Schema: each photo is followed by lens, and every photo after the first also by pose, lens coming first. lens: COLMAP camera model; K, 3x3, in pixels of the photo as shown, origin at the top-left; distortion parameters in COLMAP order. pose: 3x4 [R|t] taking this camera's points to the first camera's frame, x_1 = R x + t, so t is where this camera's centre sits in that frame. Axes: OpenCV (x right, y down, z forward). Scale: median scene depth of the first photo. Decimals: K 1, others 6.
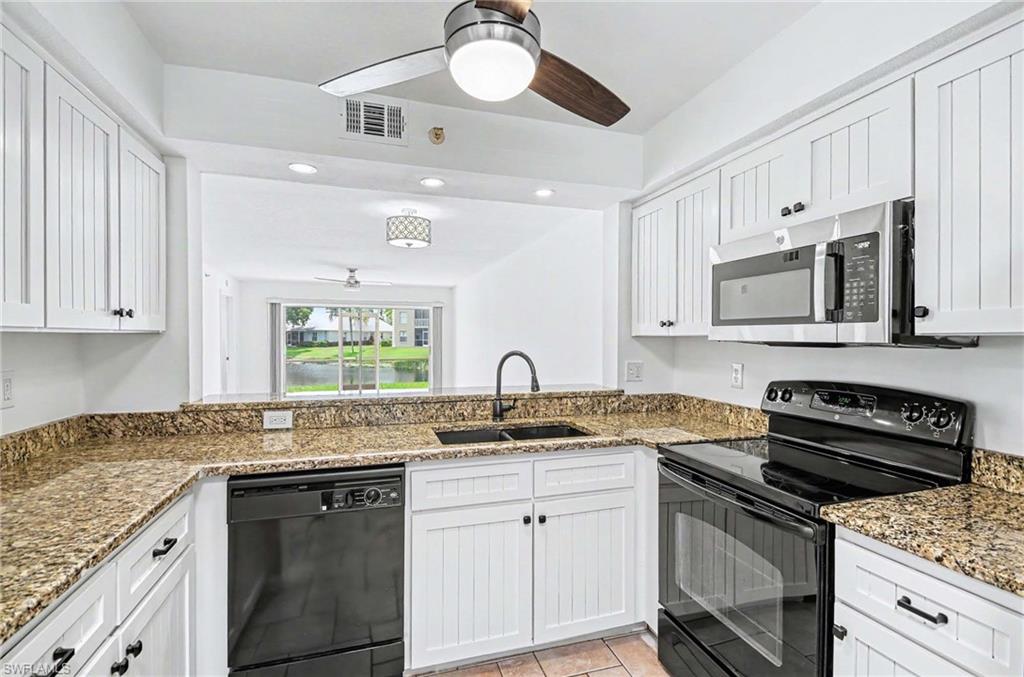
lens RADIAL K [[450.6, 0, 512.0], [0, 450.6, 338.5], [0, 0, 1]] dist [0.025647, -0.020098]
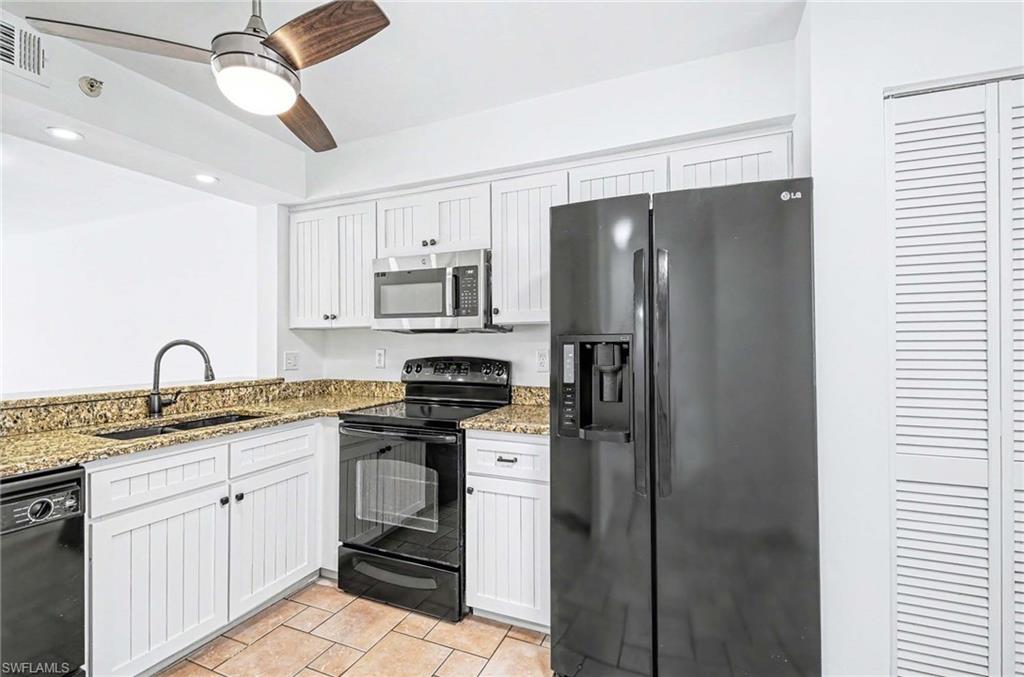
lens RADIAL K [[467.0, 0, 512.0], [0, 467.0, 338.5], [0, 0, 1]] dist [0.000898, -0.000142]
pose [[0.636062, -0.000826, 0.771638, -0.349133], [0.011037, 0.999907, -0.008028, 0.044829], [-0.771559, 0.013623, 0.636012, -0.175076]]
